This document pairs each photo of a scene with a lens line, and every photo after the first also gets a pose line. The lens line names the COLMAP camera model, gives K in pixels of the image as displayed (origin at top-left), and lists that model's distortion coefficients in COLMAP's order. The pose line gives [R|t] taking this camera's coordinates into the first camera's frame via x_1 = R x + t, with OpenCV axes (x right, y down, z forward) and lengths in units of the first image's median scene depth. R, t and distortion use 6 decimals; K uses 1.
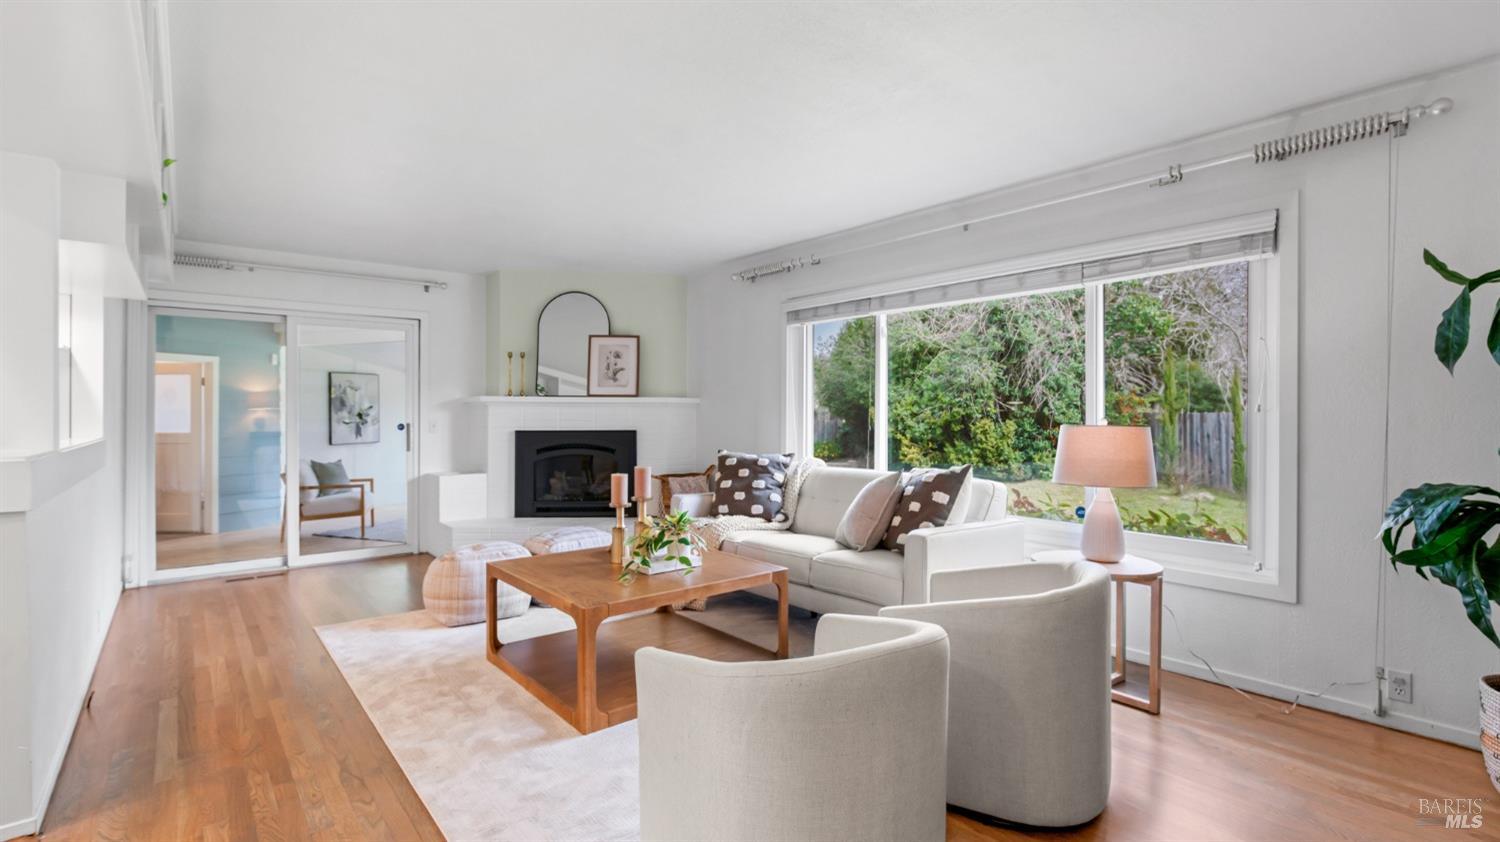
lens RADIAL K [[699.4, 0, 797.0], [0, 699.4, 417.8], [0, 0, 1]] dist [-0.001319, -0.000116]
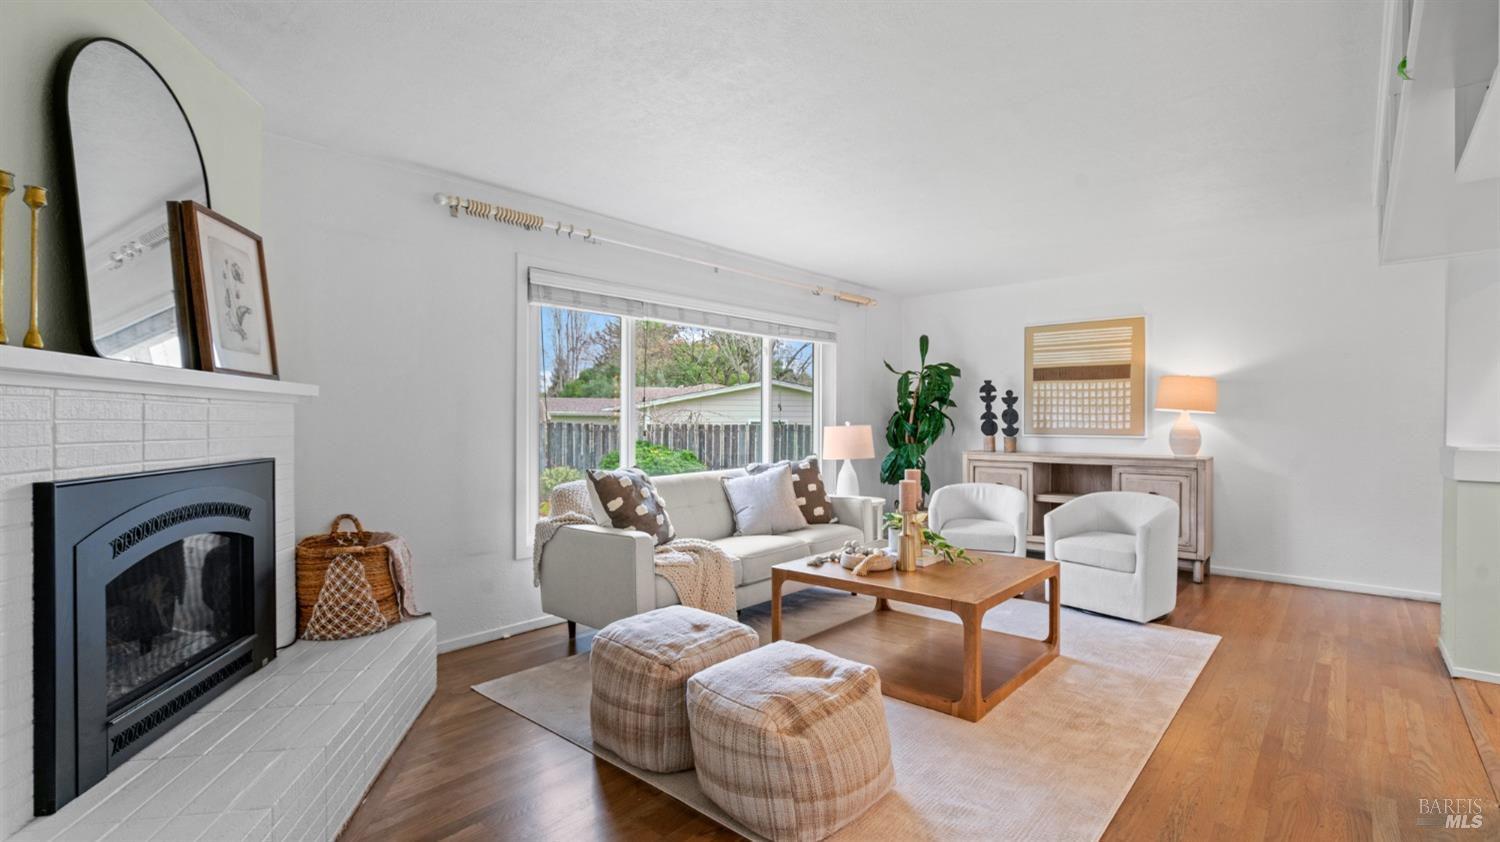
lens RADIAL K [[700.2, 0, 750.0], [0, 700.2, 421.0], [0, 0, 1]] dist [-0.003362, -0.000266]
pose [[-0.131565, -0.005108, 0.991294, -0.884481], [0.000845, 0.999986, 0.005265, -0.008562], [-0.991307, 0.001530, -0.131558, 0.973184]]
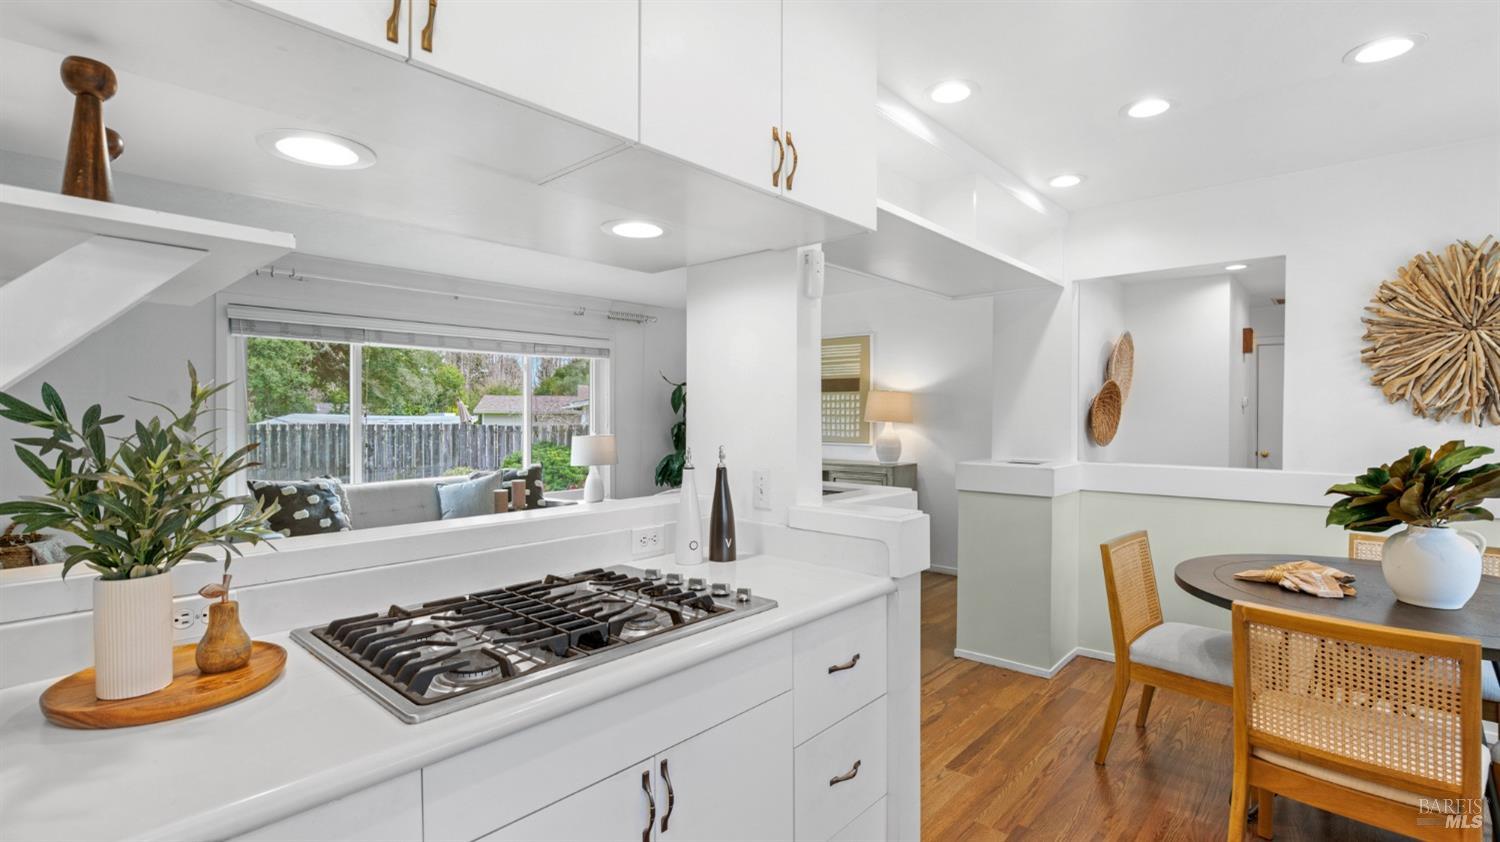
lens RADIAL K [[700.2, 0, 750.0], [0, 700.2, 421.0], [0, 0, 1]] dist [-0.003362, -0.000266]
pose [[-0.124703, -0.013126, 0.992107, -1.072147], [0.003364, 0.999901, 0.013652, -0.038592], [-0.992188, 0.005039, -0.124646, 0.518062]]
